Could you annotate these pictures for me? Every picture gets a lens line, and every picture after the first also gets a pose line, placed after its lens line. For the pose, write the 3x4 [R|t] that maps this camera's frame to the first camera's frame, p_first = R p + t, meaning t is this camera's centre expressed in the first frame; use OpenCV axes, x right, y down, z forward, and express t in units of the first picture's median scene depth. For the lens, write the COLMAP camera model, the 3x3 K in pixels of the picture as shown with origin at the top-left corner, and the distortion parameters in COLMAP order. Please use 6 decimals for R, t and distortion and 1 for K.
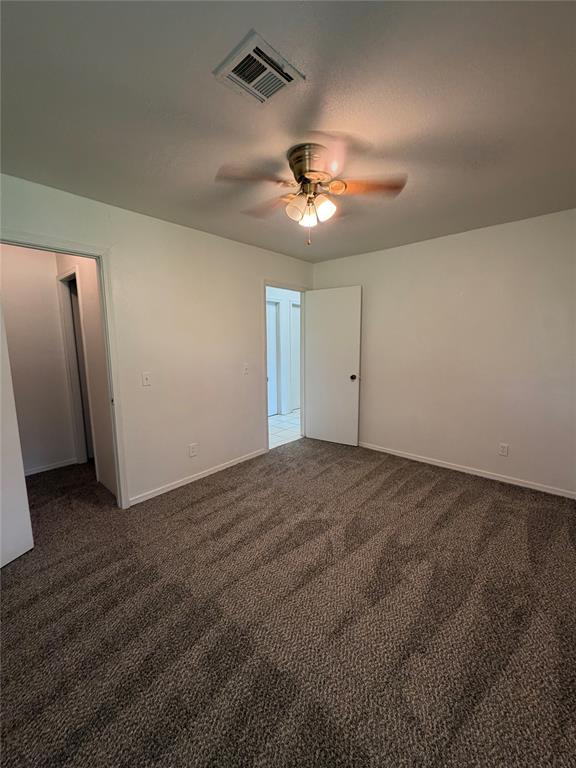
lens RADIAL K [[306.9, 0, 287.5], [0, 306.9, 382.3], [0, 0, 1]] dist [0.001195, -0.000166]
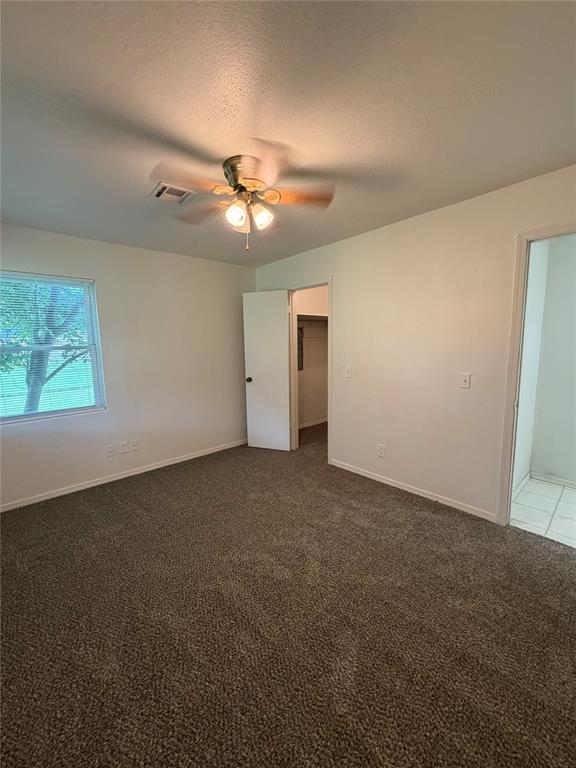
lens RADIAL K [[306.9, 0, 287.5], [0, 306.9, 382.3], [0, 0, 1]] dist [0.001195, -0.000166]
pose [[-0.110625, 0.138221, -0.984204, 0.737154], [-0.113360, 0.982064, 0.150662, -0.124177], [0.987376, 0.128236, -0.092972, 0.831726]]
